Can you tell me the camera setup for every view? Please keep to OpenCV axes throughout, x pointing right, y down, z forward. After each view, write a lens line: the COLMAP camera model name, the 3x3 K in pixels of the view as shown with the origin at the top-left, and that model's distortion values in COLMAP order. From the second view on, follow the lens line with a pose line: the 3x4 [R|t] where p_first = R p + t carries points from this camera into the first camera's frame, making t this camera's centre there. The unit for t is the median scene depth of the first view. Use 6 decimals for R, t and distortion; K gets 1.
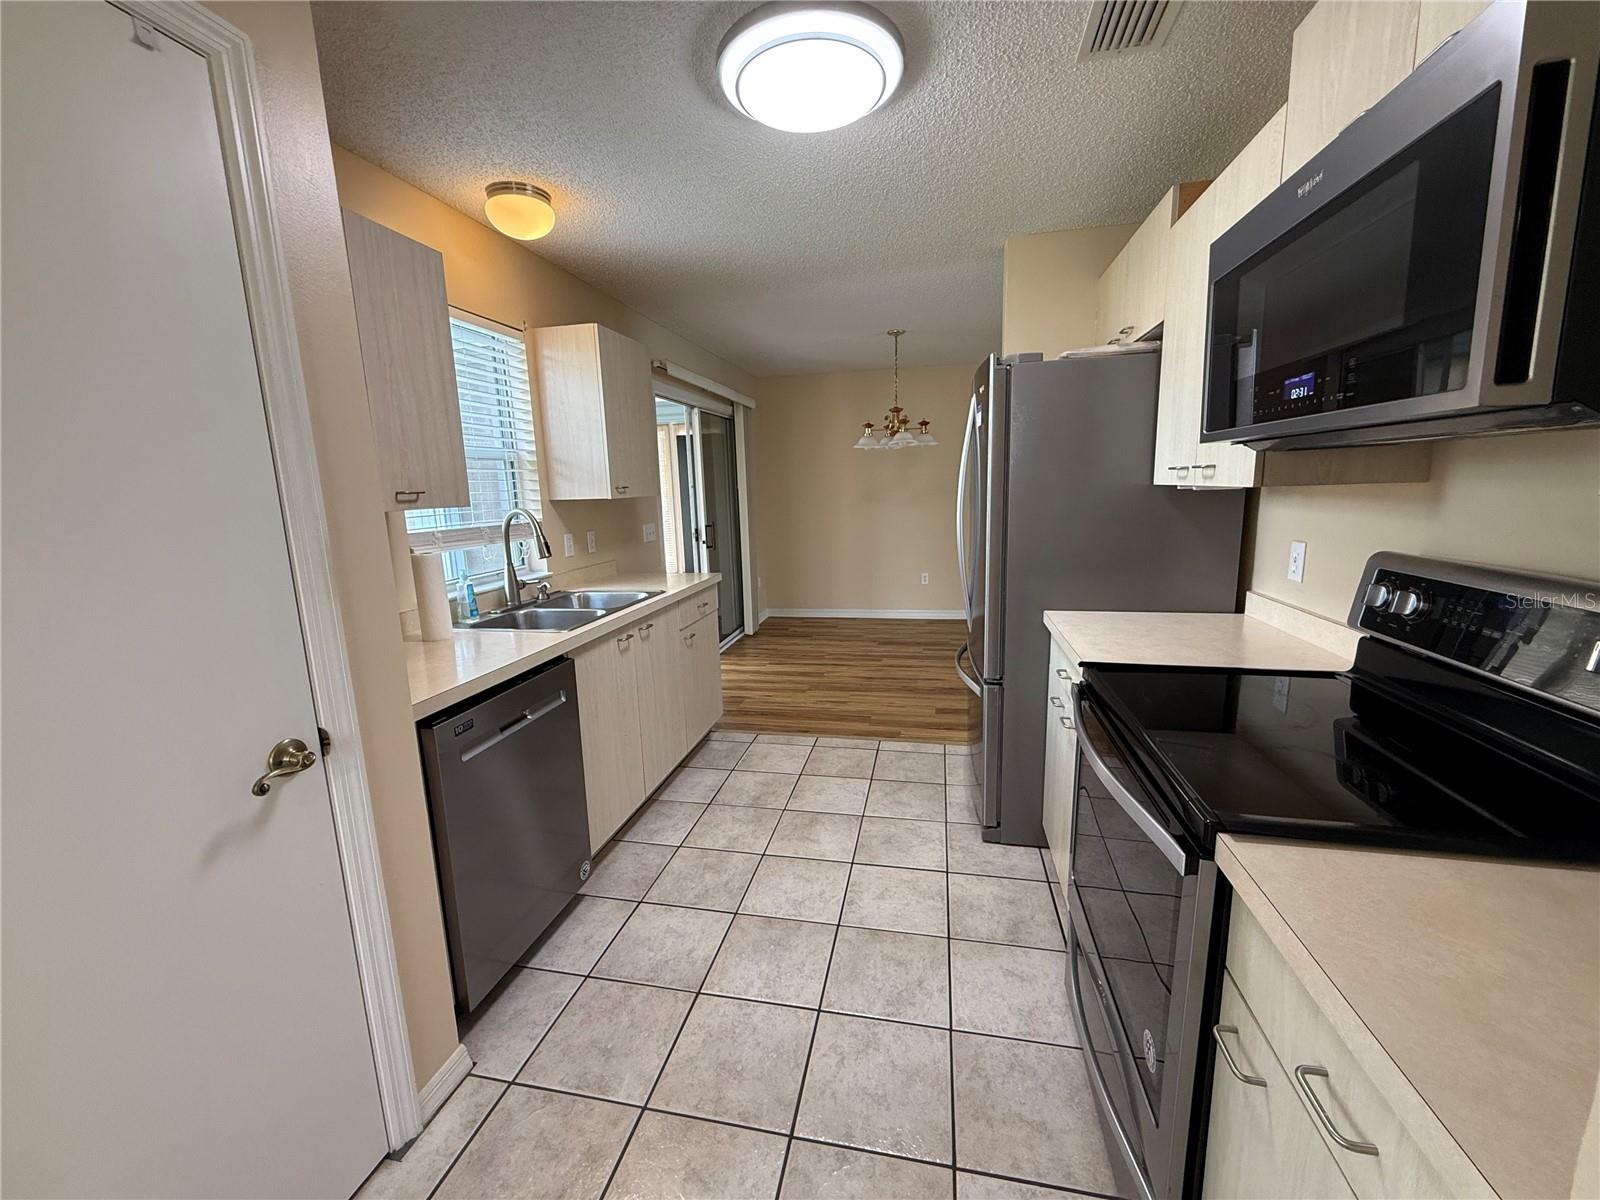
lens RADIAL K [[638.2, 0, 802.0], [0, 638.2, 594.2], [0, 0, 1]] dist [-0.005552, 0.001219]
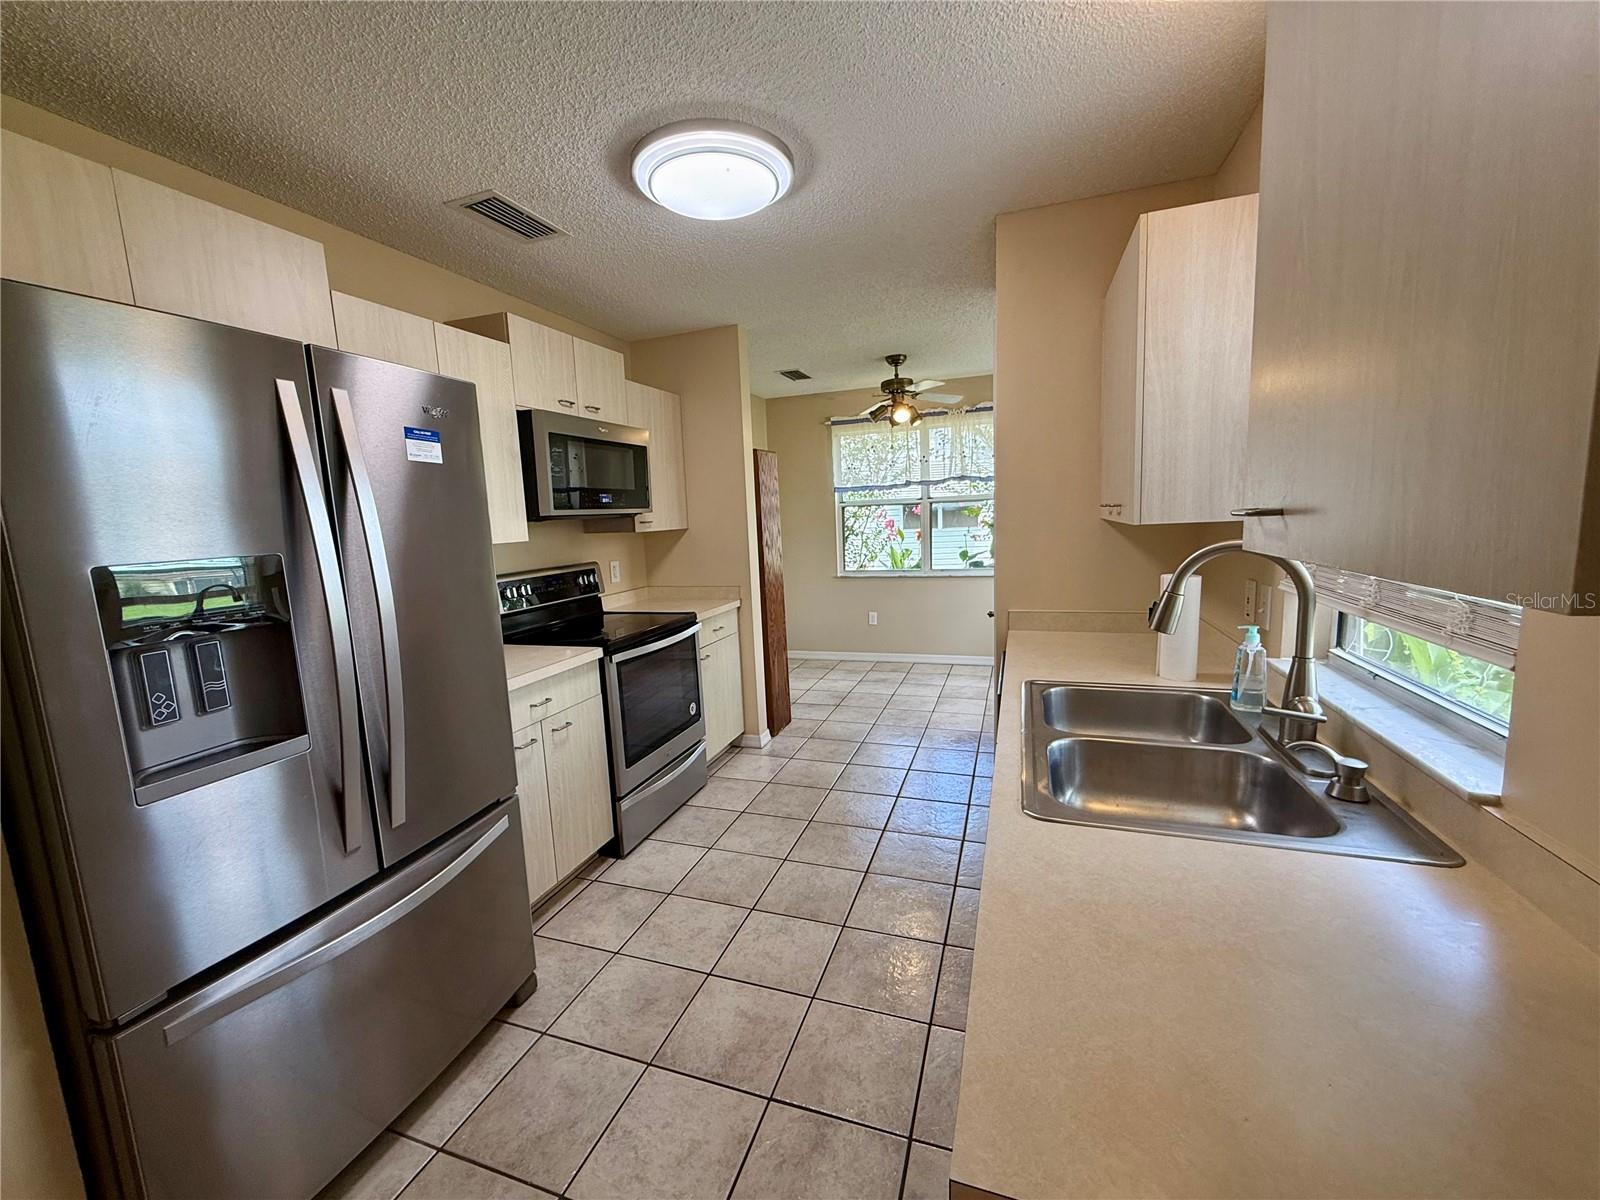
lens RADIAL K [[638.2, 0, 806.1], [0, 638.2, 592.2], [0, 0, 1]] dist [-0.005552, 0.001219]
pose [[-0.991023, 0.058857, 0.120041, -0.121318], [0.091596, 0.952954, 0.288944, -0.199538], [-0.097387, 0.297346, -0.949790, 1.110095]]
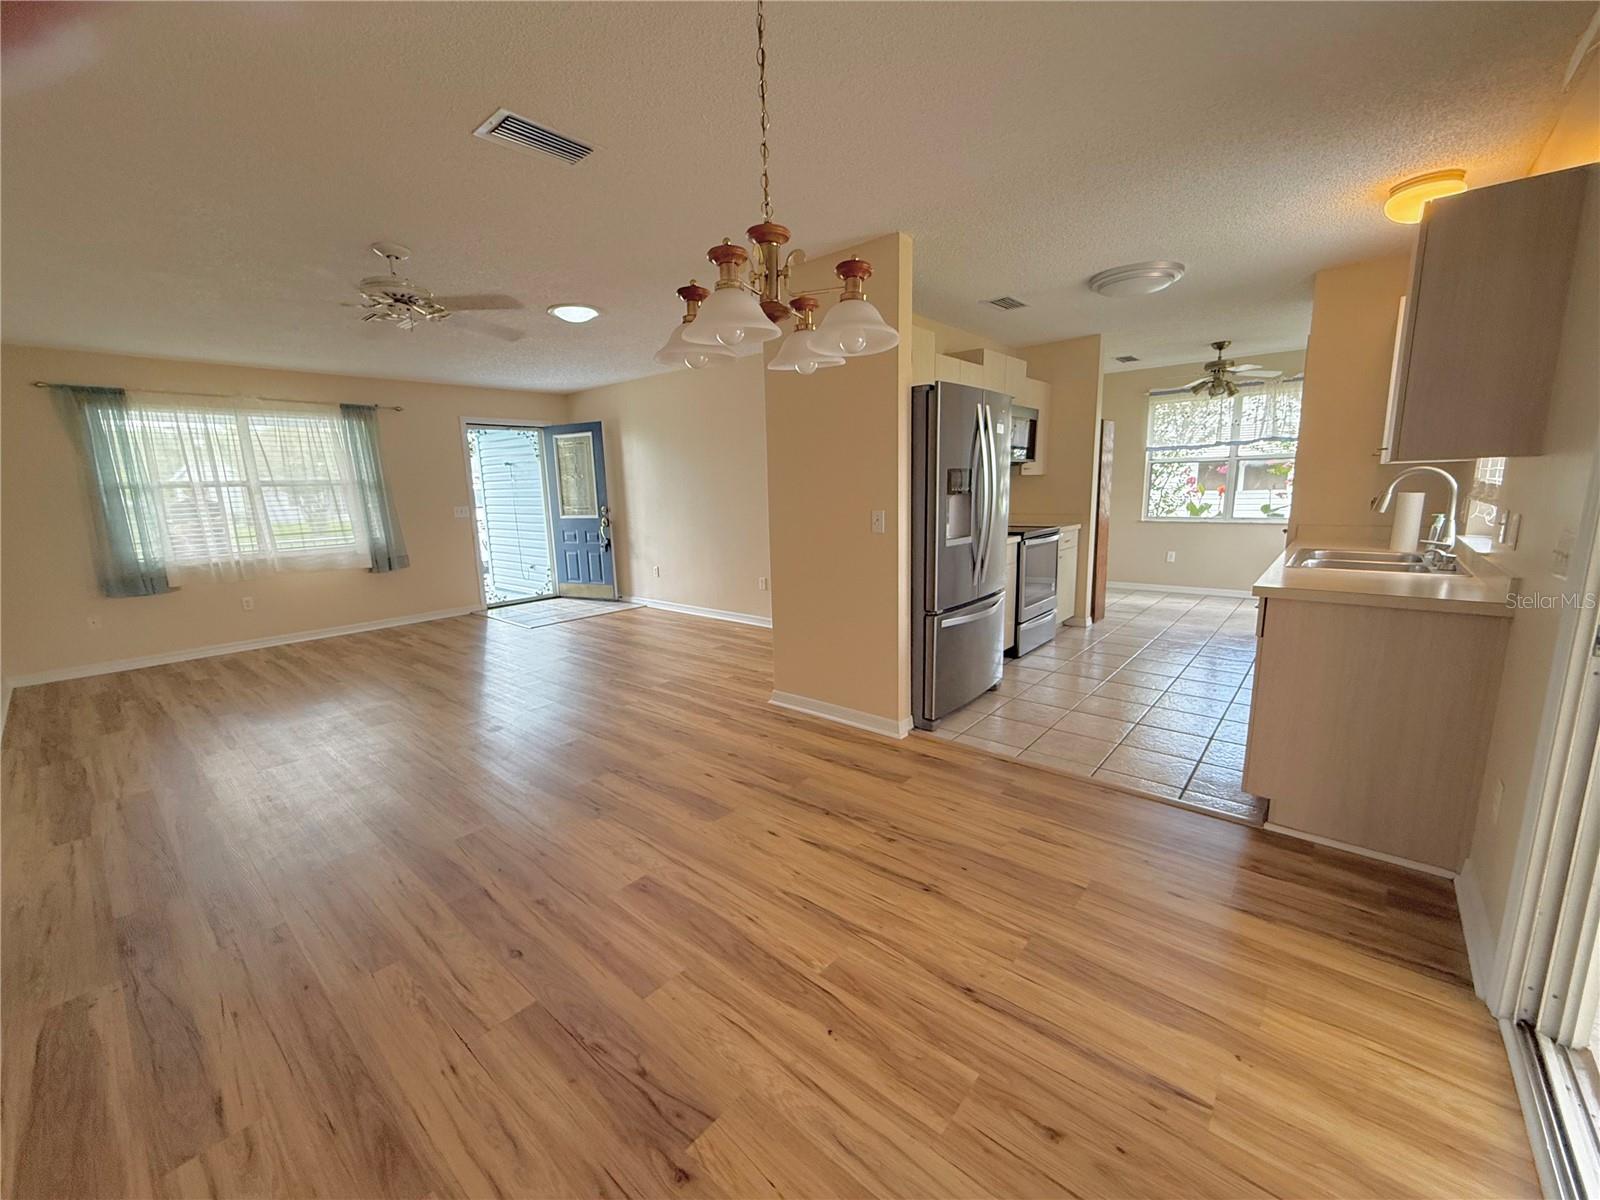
lens RADIAL K [[638.2, 0, 798.4], [0, 638.2, 595.1], [0, 0, 1]] dist [-0.005552, 0.001219]
pose [[-0.874733, -0.029603, 0.483701, -0.035137], [0.134954, 0.943767, 0.301813, -0.290889], [-0.465435, 0.329283, -0.821549, 1.786608]]
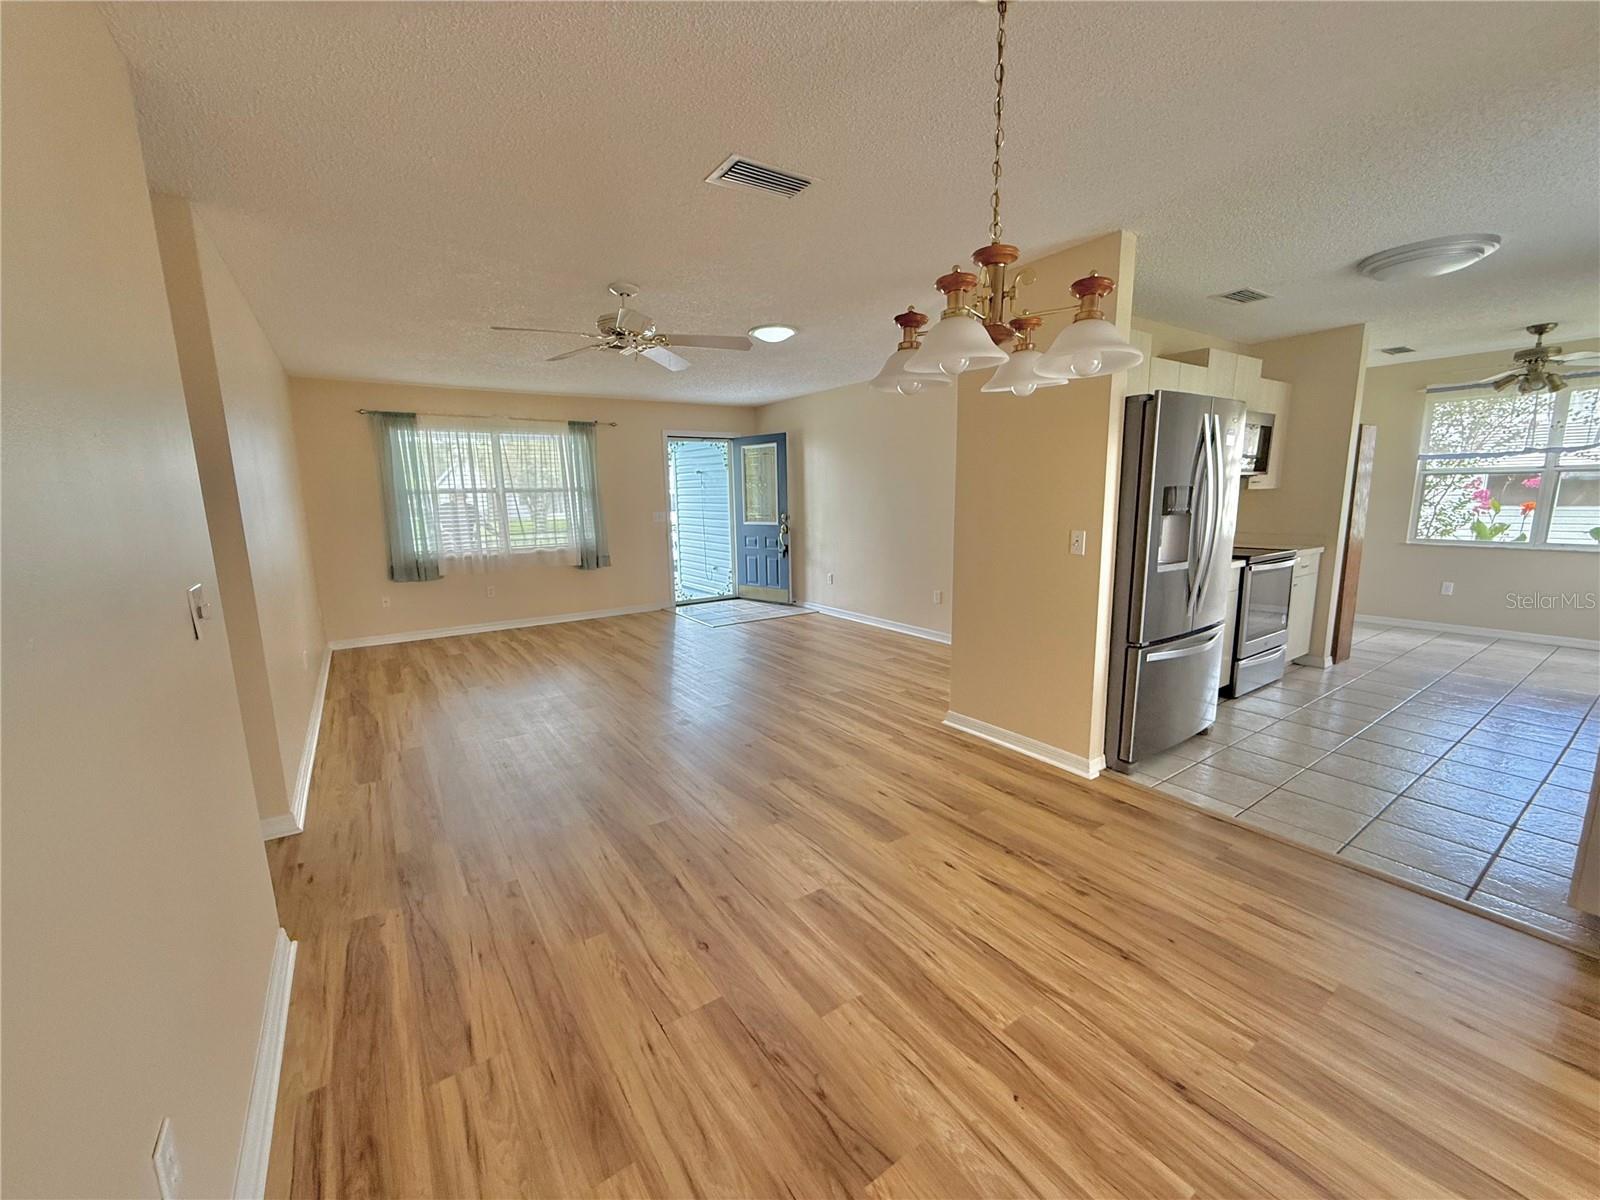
lens RADIAL K [[638.2, 0, 798.5], [0, 638.2, 595.6], [0, 0, 1]] dist [-0.005552, 0.001219]
pose [[-0.721058, -0.066961, 0.689632, -0.011012], [0.157445, 0.953447, 0.257196, -0.308550], [-0.674750, 0.294032, -0.676948, 1.792723]]
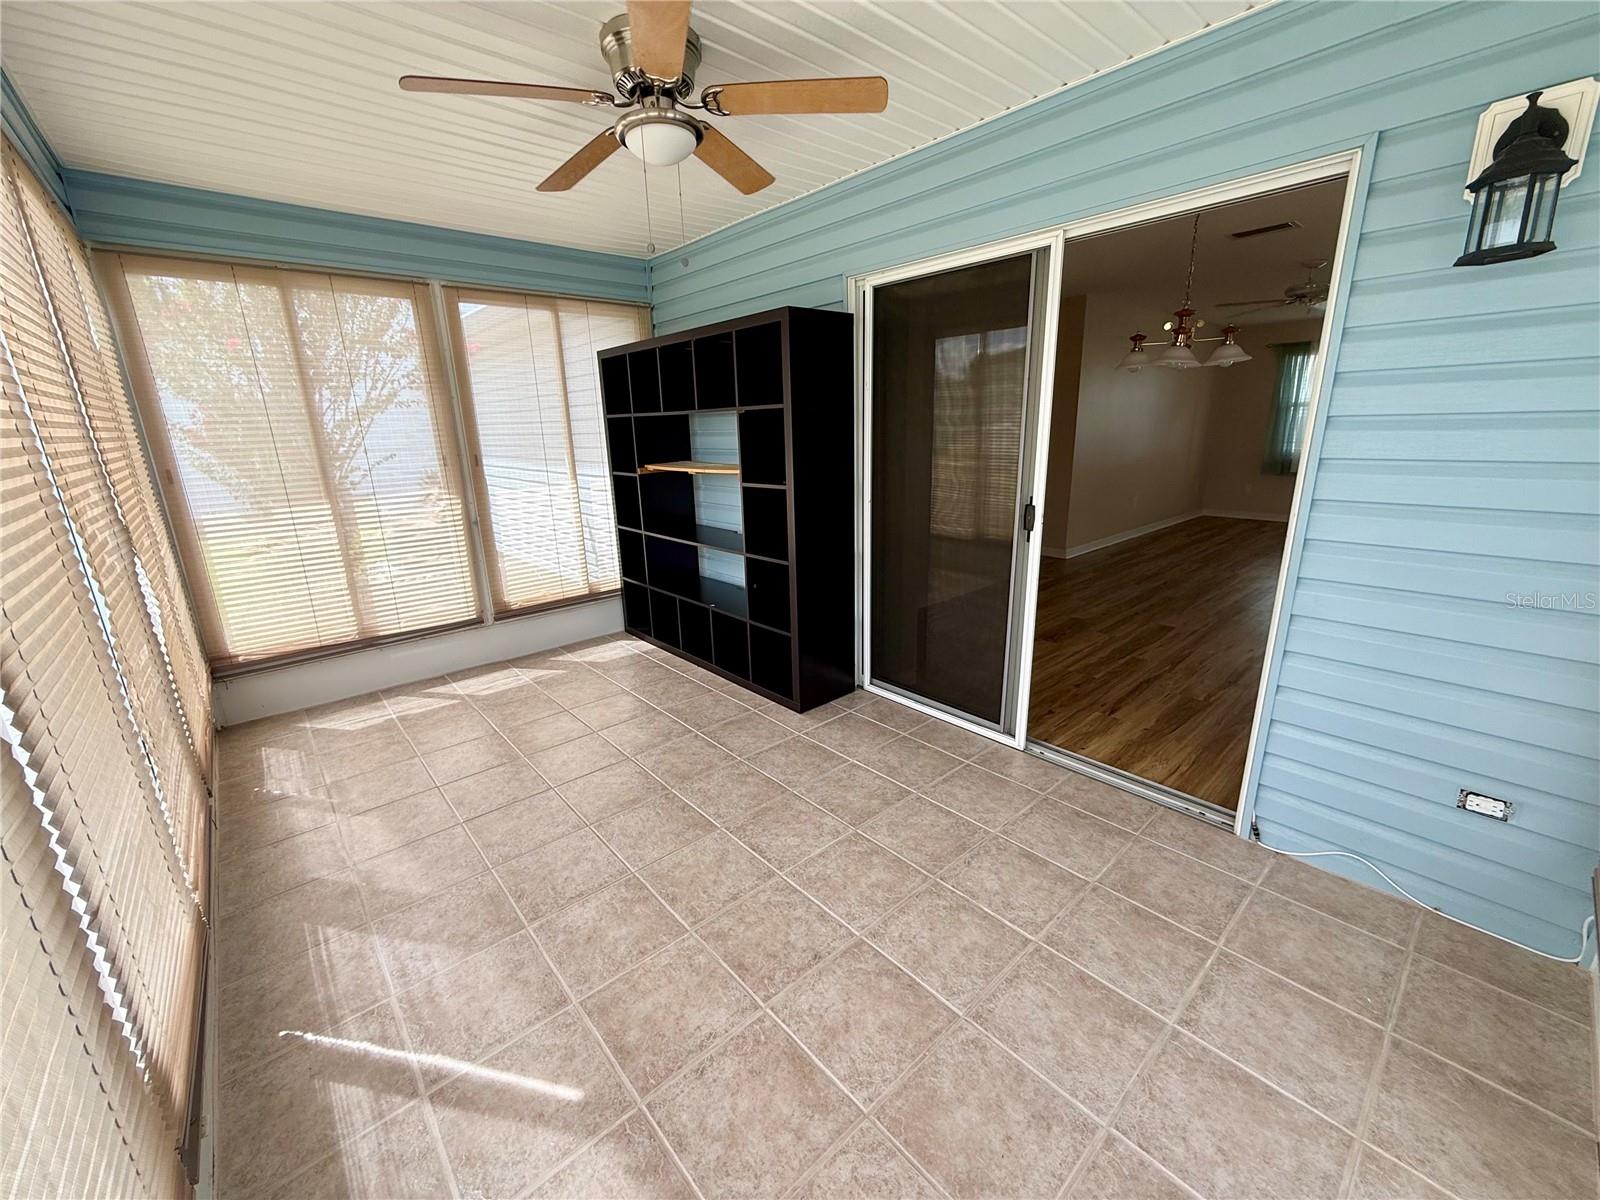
lens RADIAL K [[638.2, 0, 796.8], [0, 638.2, 597.2], [0, 0, 1]] dist [-0.005552, 0.001219]
pose [[0.589904, -0.196205, 0.783273, -0.993776], [0.141378, 0.980142, 0.139045, -0.185454], [-0.795001, 0.028714, 0.605929, 1.256442]]
